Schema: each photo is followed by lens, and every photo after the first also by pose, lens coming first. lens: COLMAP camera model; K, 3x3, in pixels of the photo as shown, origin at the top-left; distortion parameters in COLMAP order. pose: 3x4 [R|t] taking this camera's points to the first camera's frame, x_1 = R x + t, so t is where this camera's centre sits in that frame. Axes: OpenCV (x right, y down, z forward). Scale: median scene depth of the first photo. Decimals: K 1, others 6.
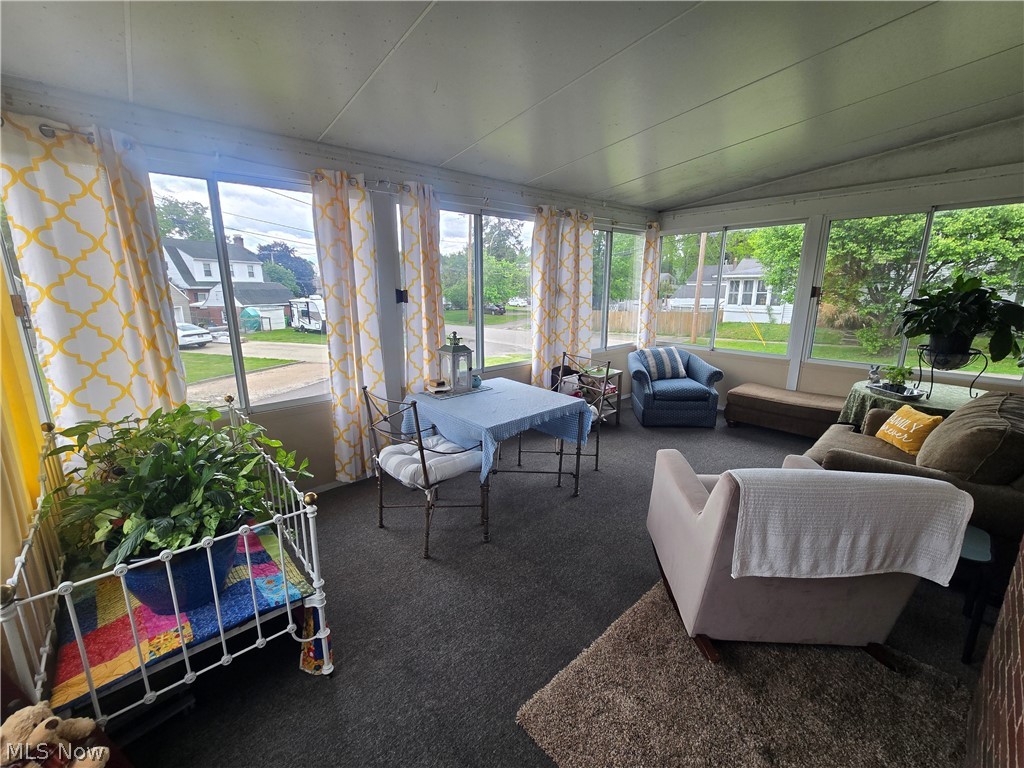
lens RADIAL K [[420.5, 0, 504.3], [0, 420.5, 387.1], [0, 0, 1]] dist [0.006098, 0.000345]
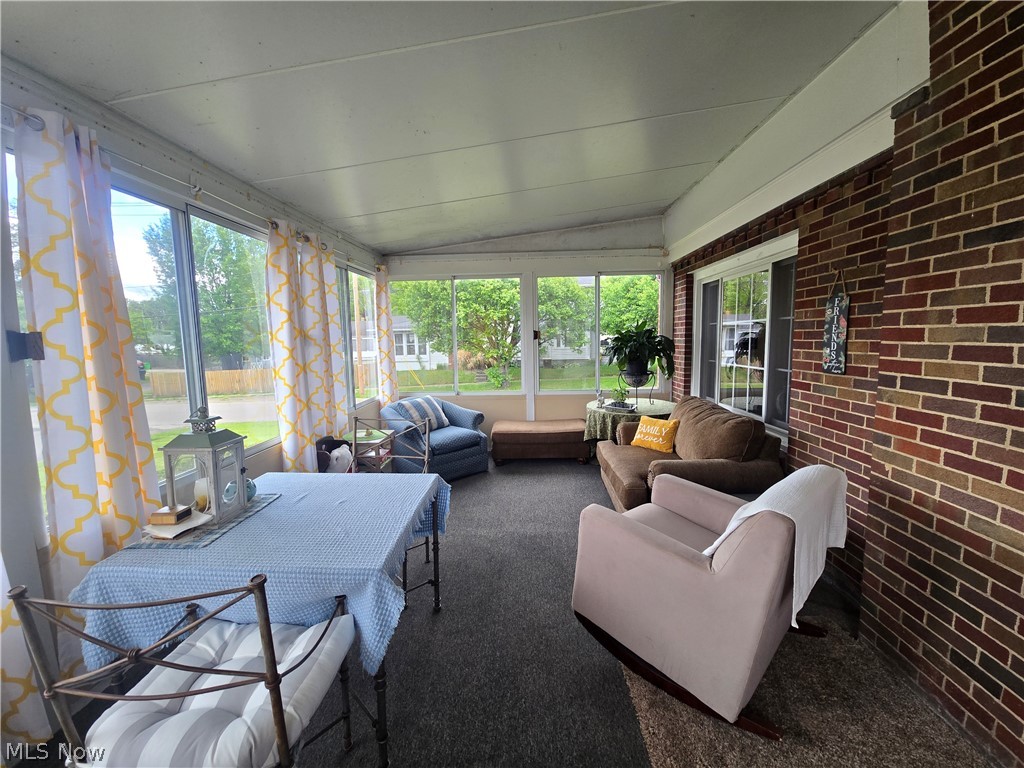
lens RADIAL K [[420.5, 0, 513.0], [0, 420.5, 383.4], [0, 0, 1]] dist [0.006098, 0.000345]
pose [[0.686025, -0.093196, 0.721585, -0.164964], [0.189732, 0.980363, -0.053763, -0.042354], [-0.702405, 0.173790, 0.690235, 0.256335]]
